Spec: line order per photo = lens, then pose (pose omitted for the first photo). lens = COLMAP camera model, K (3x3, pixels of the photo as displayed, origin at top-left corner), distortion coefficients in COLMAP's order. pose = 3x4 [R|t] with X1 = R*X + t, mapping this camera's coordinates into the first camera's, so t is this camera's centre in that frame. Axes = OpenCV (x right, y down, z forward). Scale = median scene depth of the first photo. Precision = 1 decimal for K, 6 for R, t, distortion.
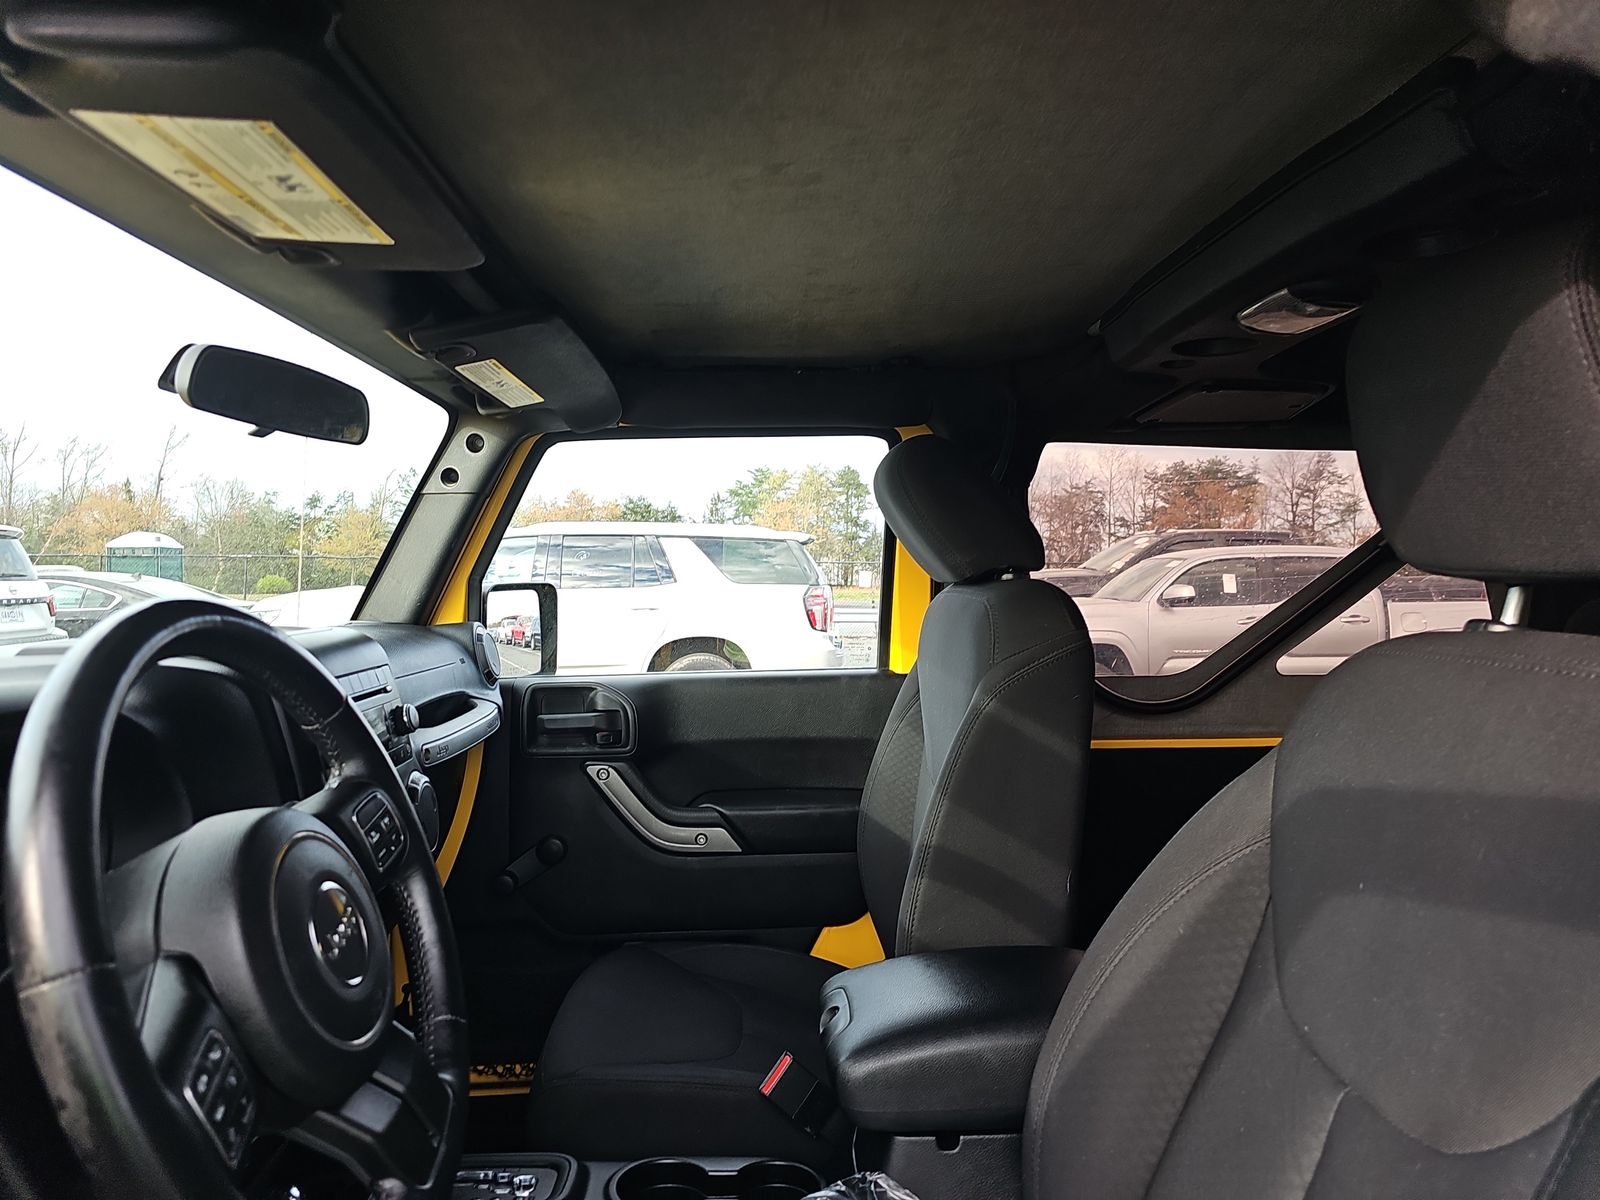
lens RADIAL K [[1073.9, 0, 805.1], [0, 1073.9, 584.5], [0, 0, 1]] dist [0.030537, -0.028874]
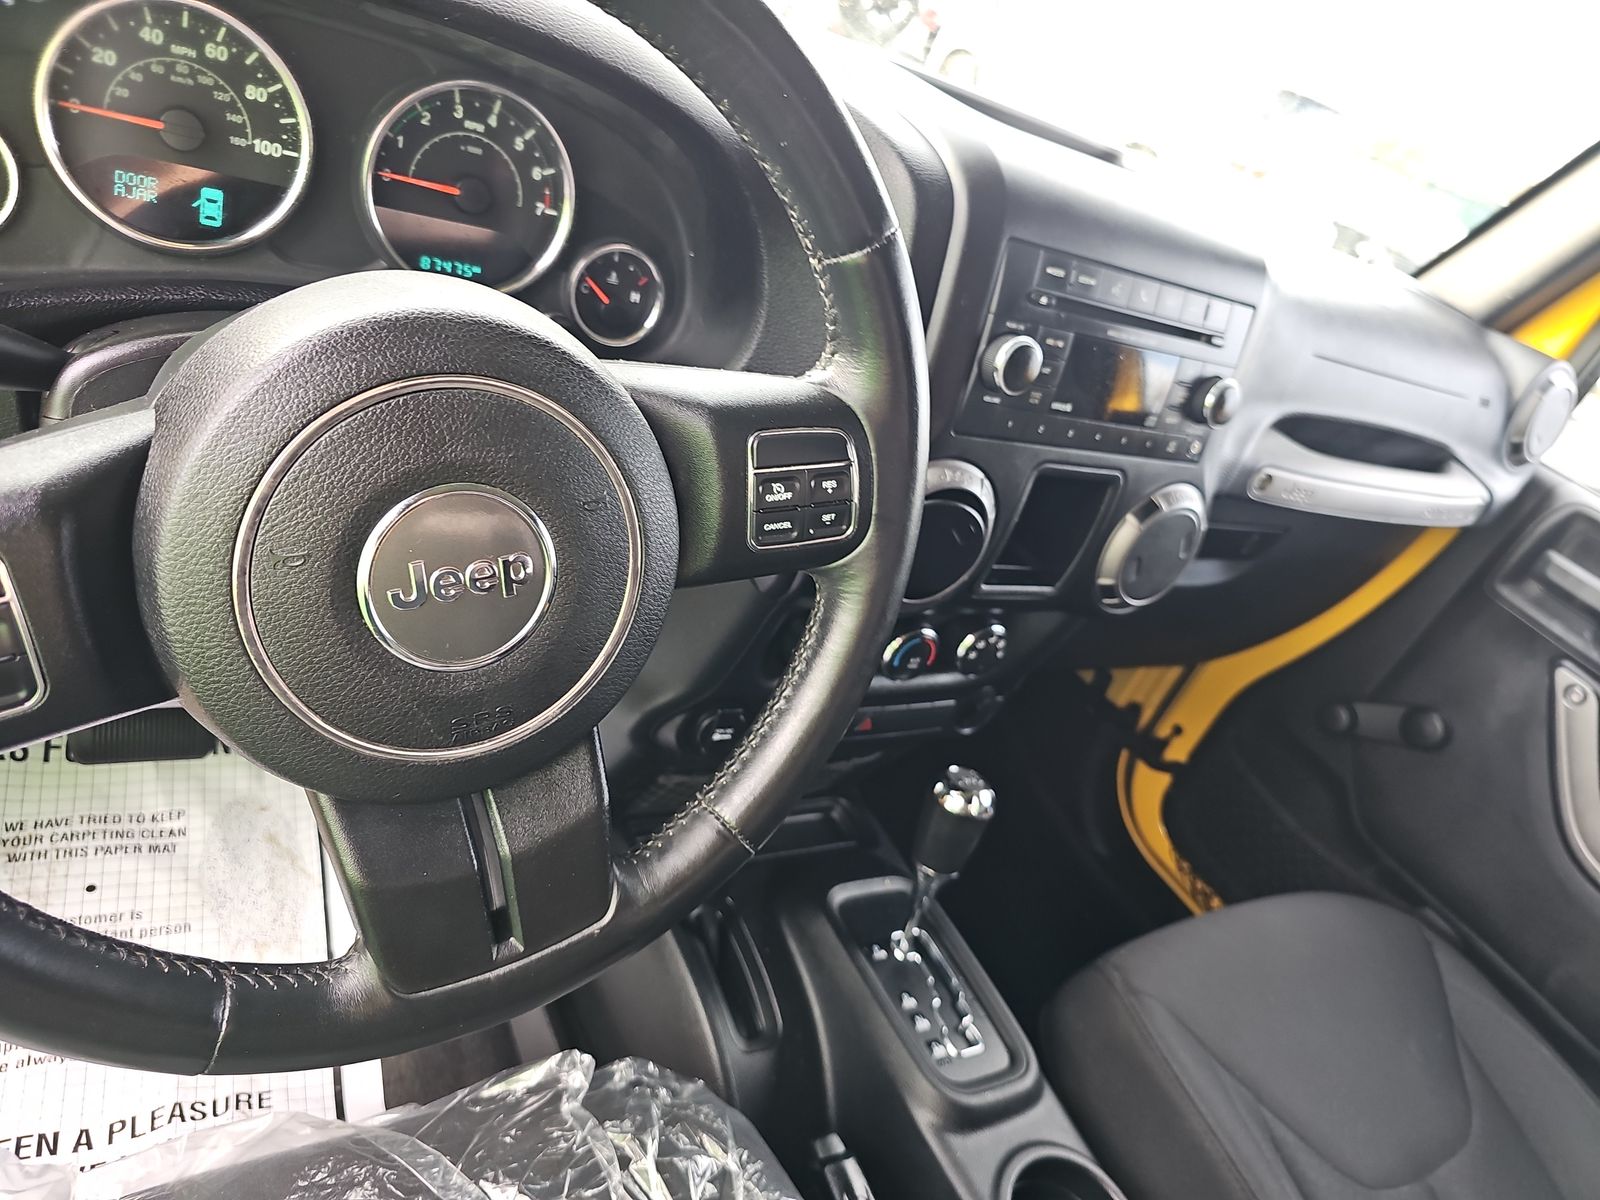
lens RADIAL K [[1073.9, 0, 804.5], [0, 1073.9, 592.8], [0, 0, 1]] dist [0.030537, -0.028874]
pose [[0.415200, 0.601802, -0.682234, 0.007083], [-0.364683, 0.797141, 0.481220, 0.001657], [0.833436, 0.048997, 0.550440, 0.330939]]
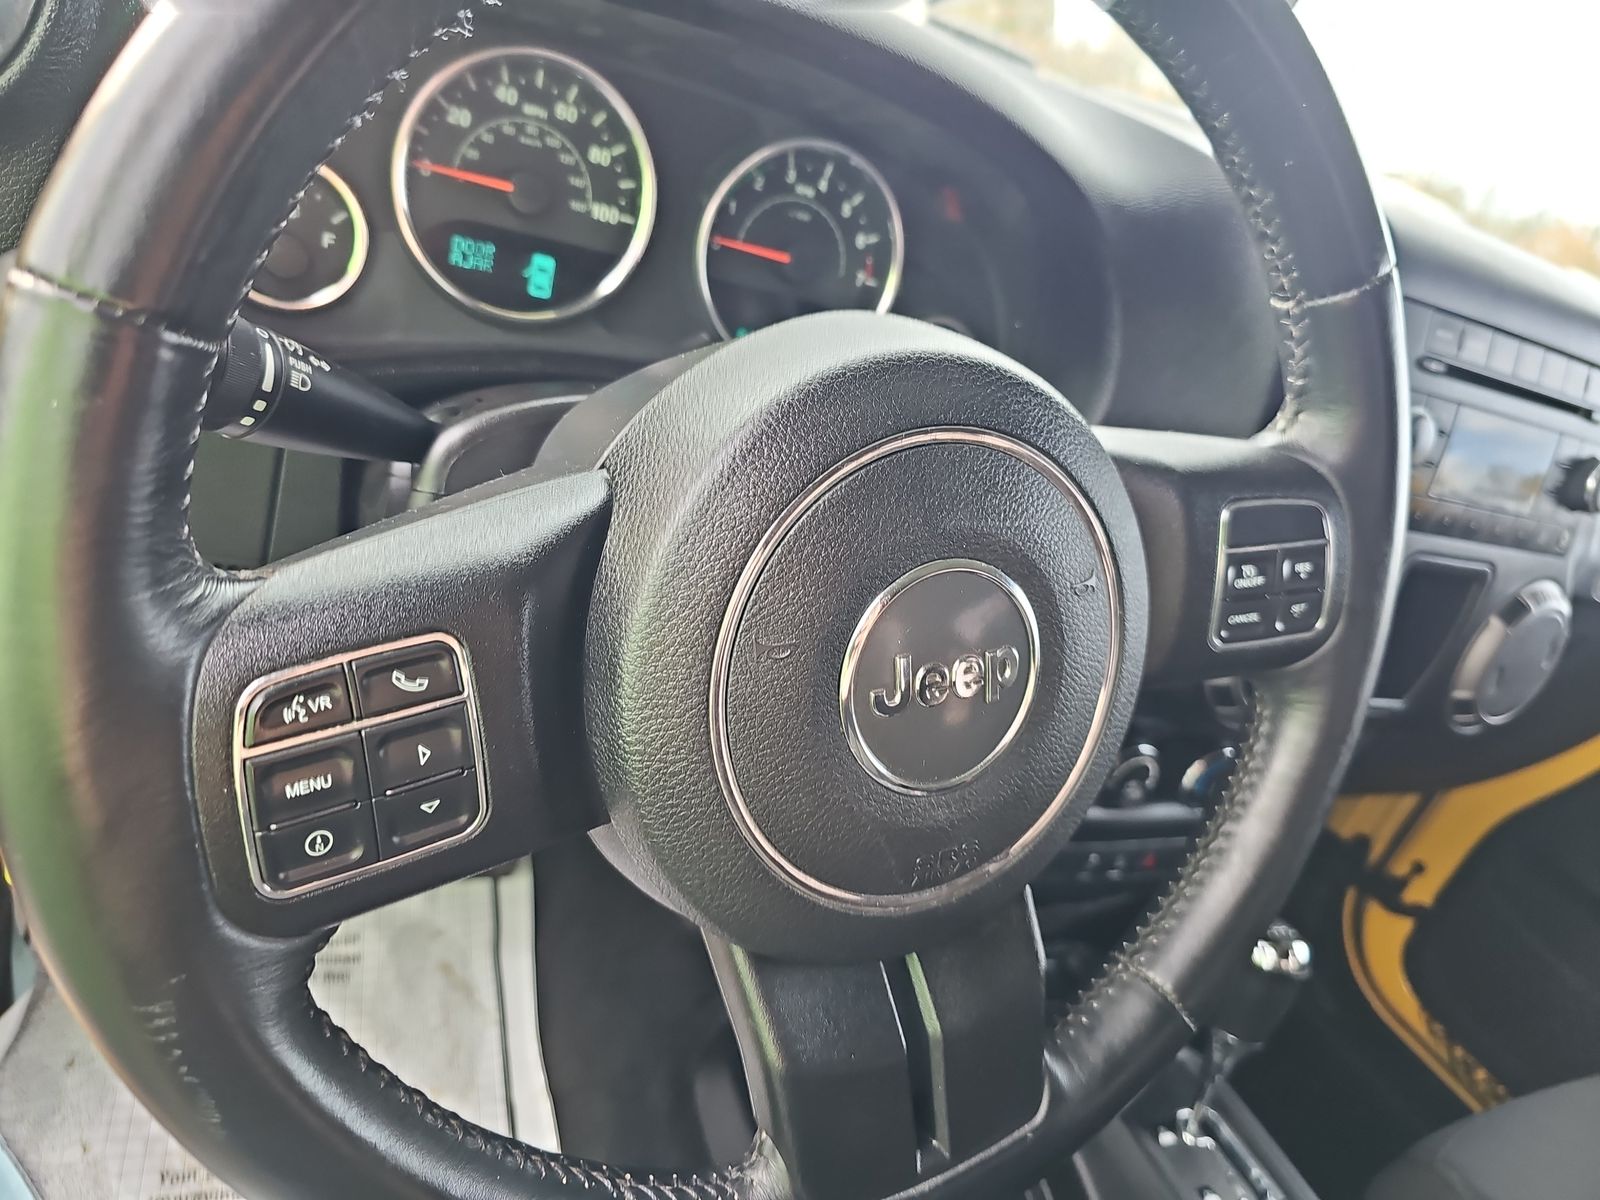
lens RADIAL K [[1073.9, 0, 781.3], [0, 1073.9, 577.6], [0, 0, 1]] dist [0.030537, -0.028874]
pose [[0.350777, 0.514157, -0.782686, -0.052799], [-0.329350, 0.850132, 0.410858, 0.052298], [0.876632, 0.113658, 0.467544, 0.287467]]
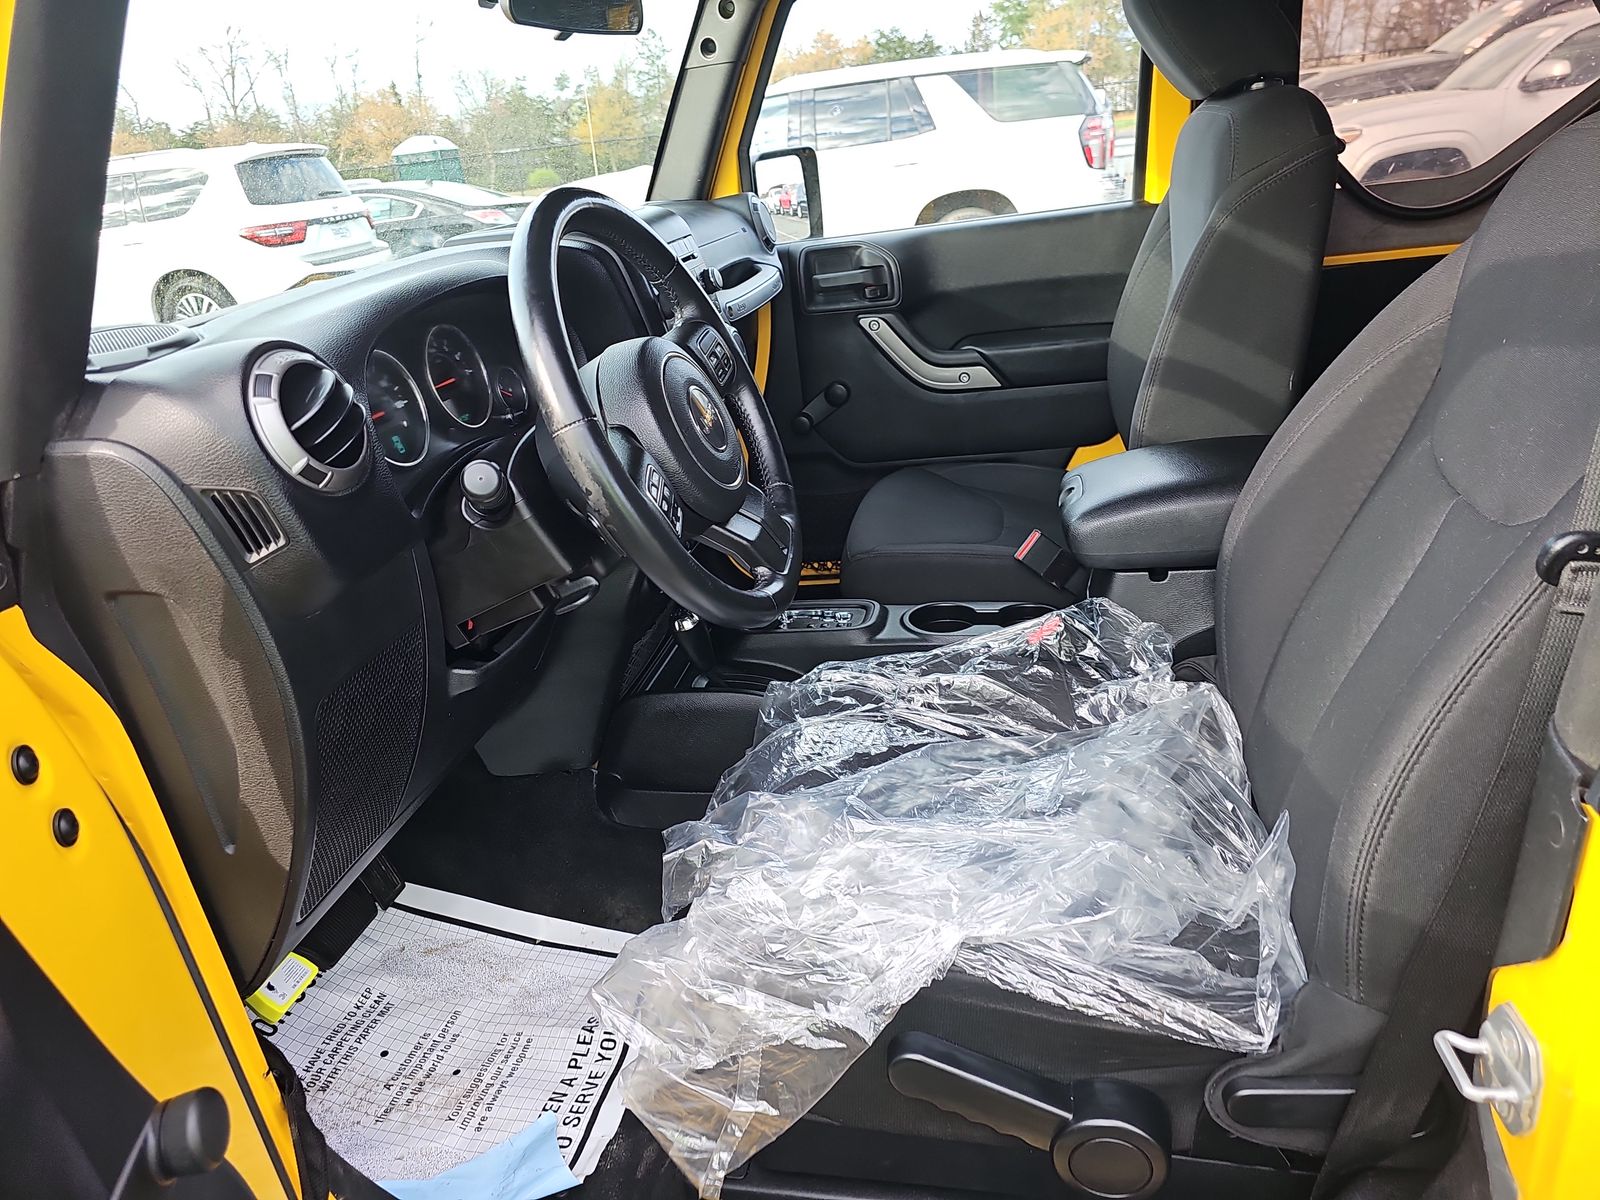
lens RADIAL K [[1073.9, 0, 821.0], [0, 1073.9, 601.9], [0, 0, 1]] dist [0.030537, -0.028874]
pose [[0.970485, -0.011288, -0.240899, 0.027762], [0.106766, 0.915791, 0.387206, -0.000634], [0.216242, -0.401497, 0.889966, -0.140068]]
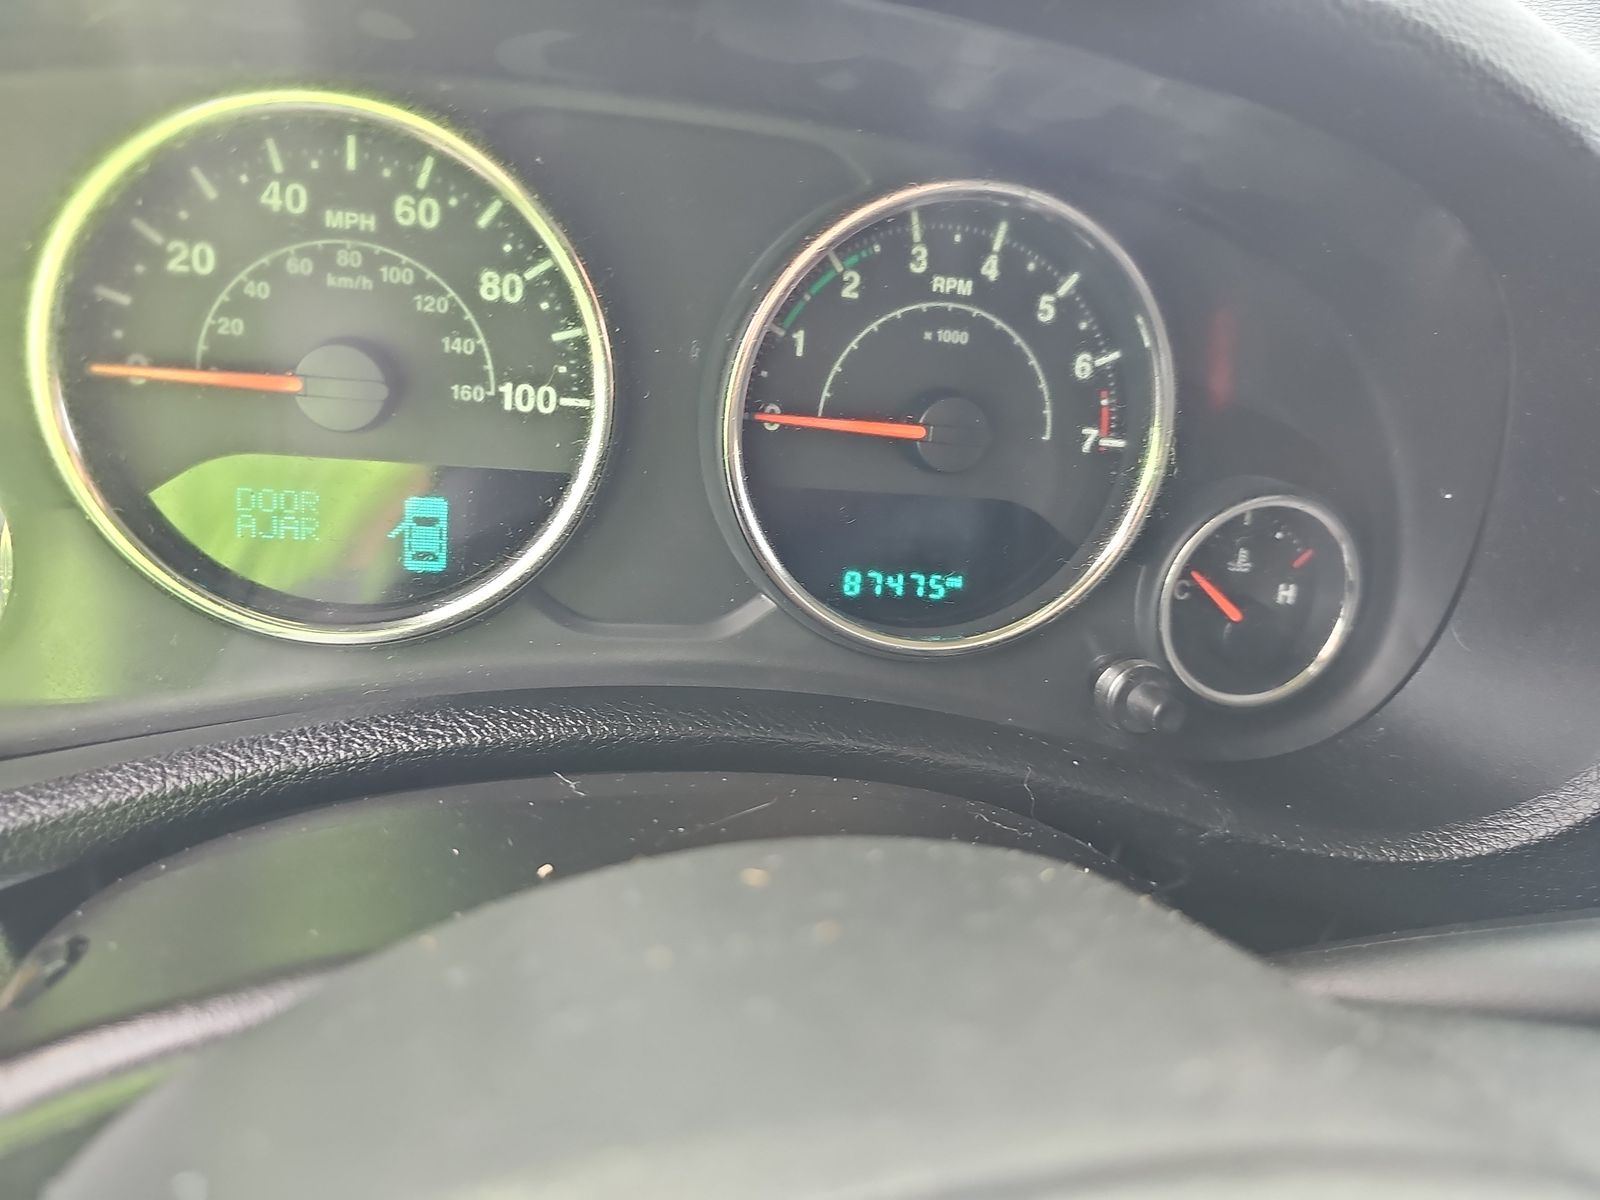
lens RADIAL K [[1073.9, 0, 806.9], [0, 1073.9, 592.5], [0, 0, 1]] dist [0.030537, -0.028874]
pose [[0.155208, 0.471178, -0.868275, -0.195411], [-0.159252, 0.879364, 0.448728, 0.056072], [0.974961, 0.068628, 0.211520, 0.372731]]
